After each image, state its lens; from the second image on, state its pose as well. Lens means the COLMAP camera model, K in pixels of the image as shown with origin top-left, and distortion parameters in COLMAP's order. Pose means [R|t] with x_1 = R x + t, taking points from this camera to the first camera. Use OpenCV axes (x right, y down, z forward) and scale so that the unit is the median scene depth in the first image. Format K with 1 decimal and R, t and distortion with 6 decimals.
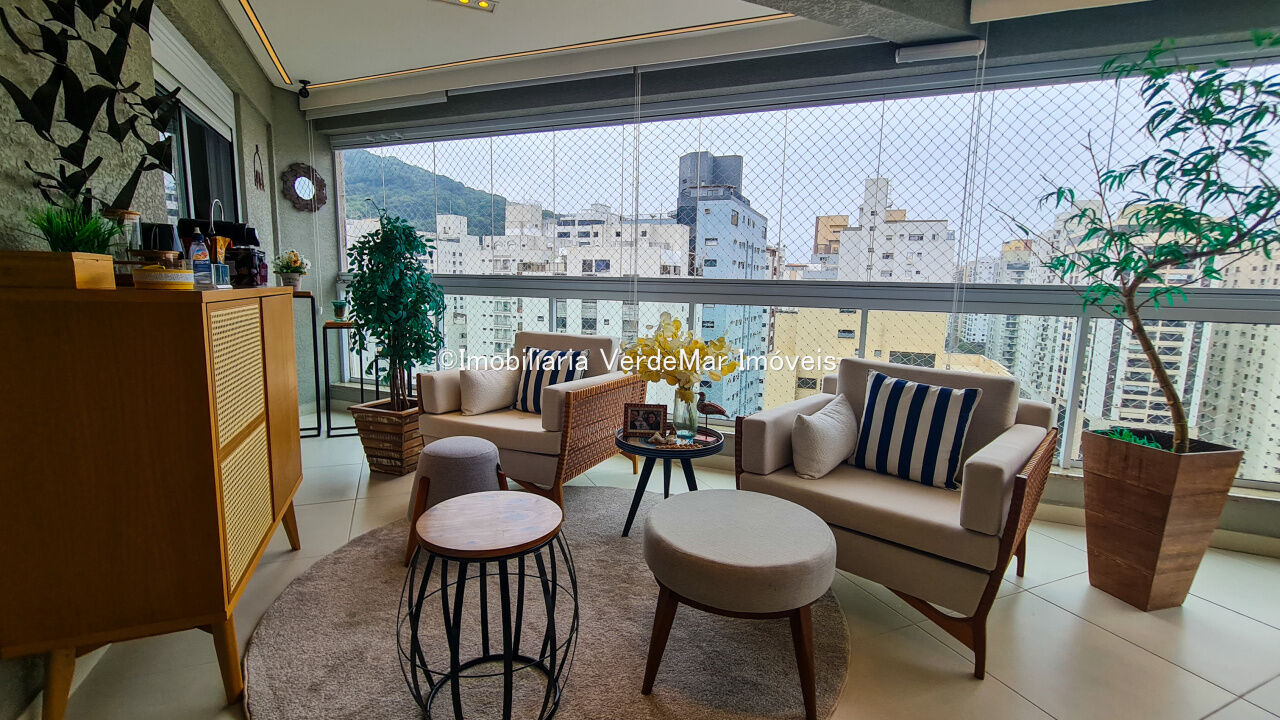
lens RADIAL K [[558.7, 0, 635.2], [0, 558.7, 360.3], [0, 0, 1]] dist [0.012283, 0.000071]
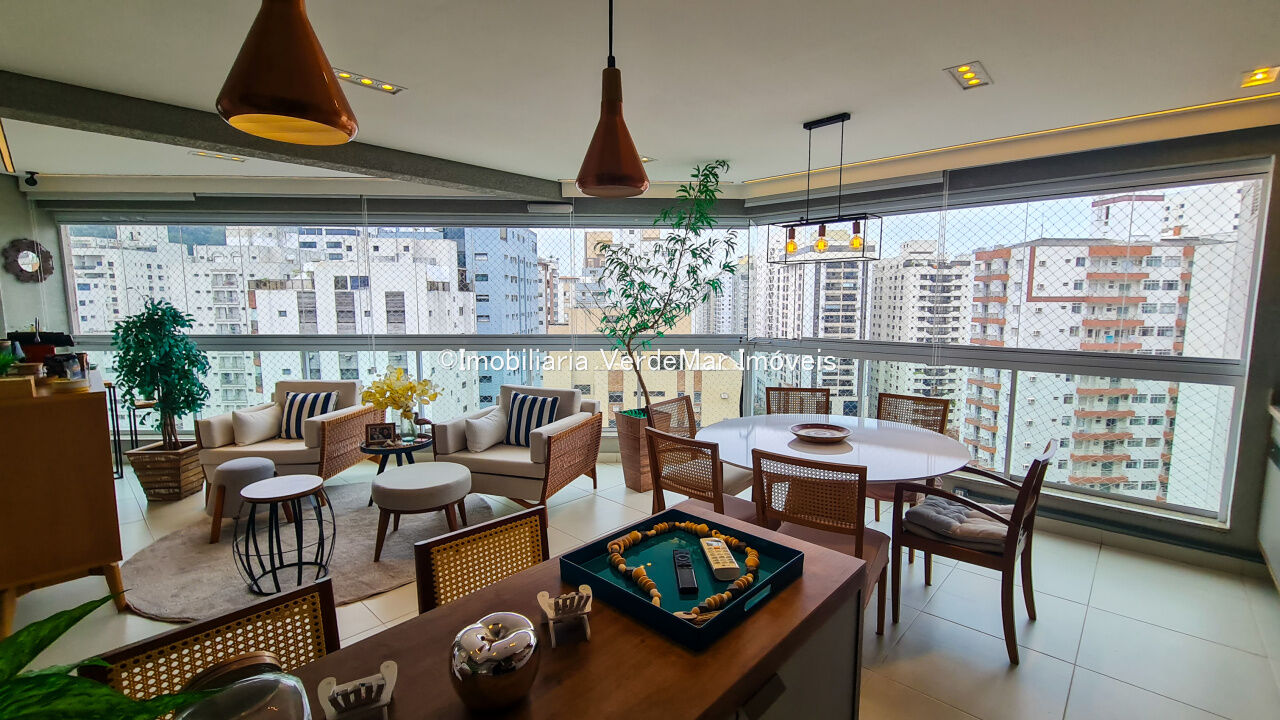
lens RADIAL K [[542.5, 0, 640.0], [0, 542.5, 360.0], [0, 0, 1]] dist [0.013616, 0.000264]
pose [[0.915667, -0.065484, 0.396568, 0.090361], [0.074623, 0.997183, -0.007641, -0.033392], [-0.394951, 0.036589, 0.917973, -0.700863]]
